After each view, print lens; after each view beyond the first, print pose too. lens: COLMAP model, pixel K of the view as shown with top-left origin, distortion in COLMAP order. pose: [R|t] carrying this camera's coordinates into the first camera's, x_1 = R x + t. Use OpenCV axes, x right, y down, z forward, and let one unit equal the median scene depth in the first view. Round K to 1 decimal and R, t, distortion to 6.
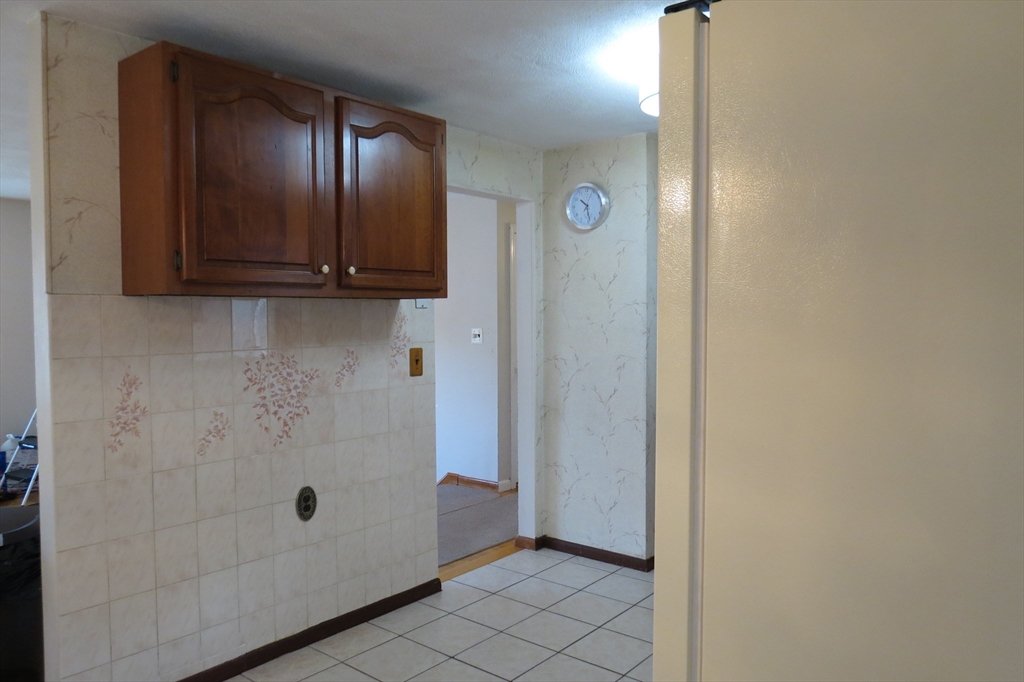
lens RADIAL K [[730.0, 0, 514.0], [0, 730.0, 342.6], [0, 0, 1]] dist [-0.036316, 0.021484]
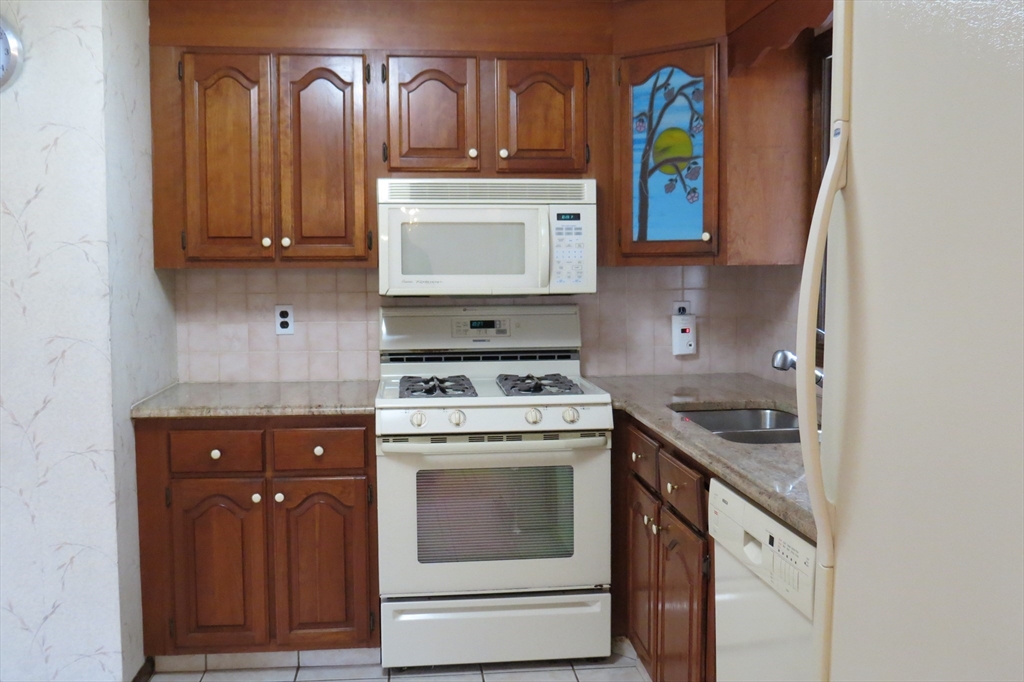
lens RADIAL K [[985.6, 0, 512.5], [0, 985.6, 338.1], [0, 0, 1]] dist [-0.039523, 0.013631]
pose [[0.701819, -0.047731, 0.710754, -0.132808], [0.021484, 0.998717, 0.045855, -0.007690], [-0.712031, -0.016912, 0.701944, 0.244707]]
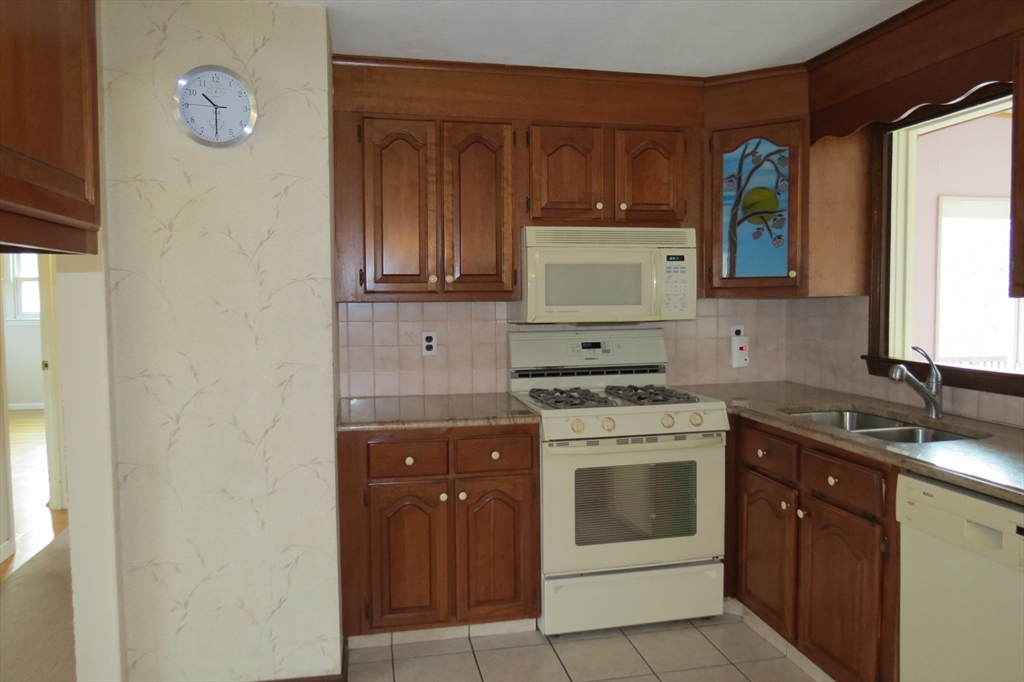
lens RADIAL K [[730.0, 0, 514.0], [0, 730.0, 342.6], [0, 0, 1]] dist [-0.036316, 0.021484]
pose [[0.625200, -0.047946, 0.778990, -0.209125], [0.028944, 0.998849, 0.038249, -0.017341], [-0.779928, -0.001366, 0.625868, 0.464813]]
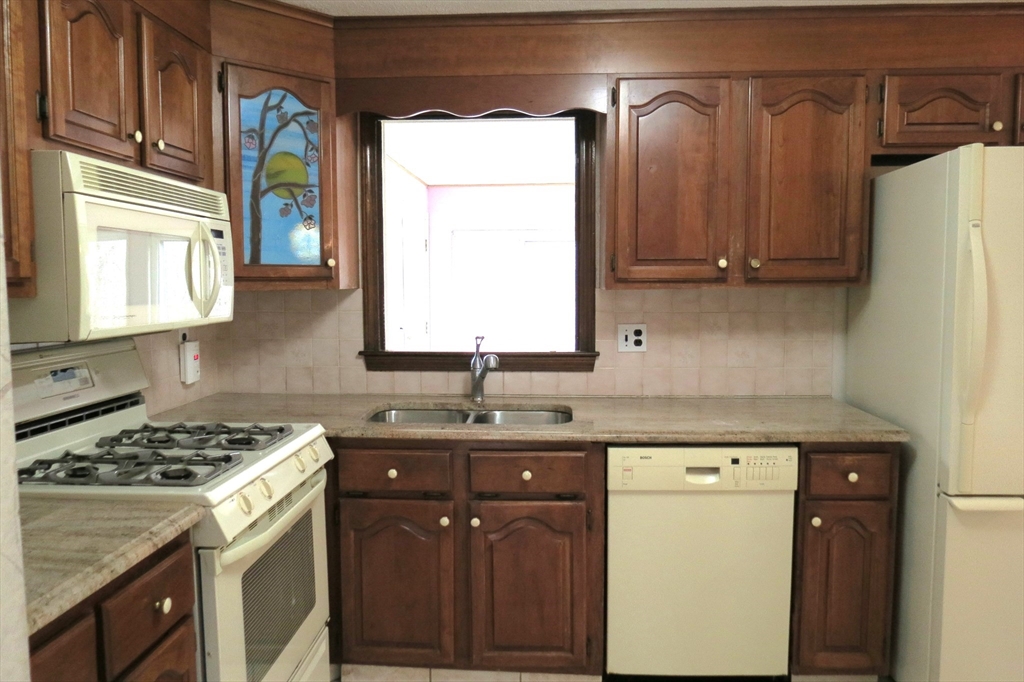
lens RADIAL K [[730.0, 0, 514.0], [0, 730.0, 342.6], [0, 0, 1]] dist [-0.036316, 0.021484]
pose [[-0.590852, -0.057555, 0.804725, -0.053327], [0.031296, 0.995066, 0.094147, -0.036814], [-0.806173, 0.080811, -0.586135, 0.979079]]
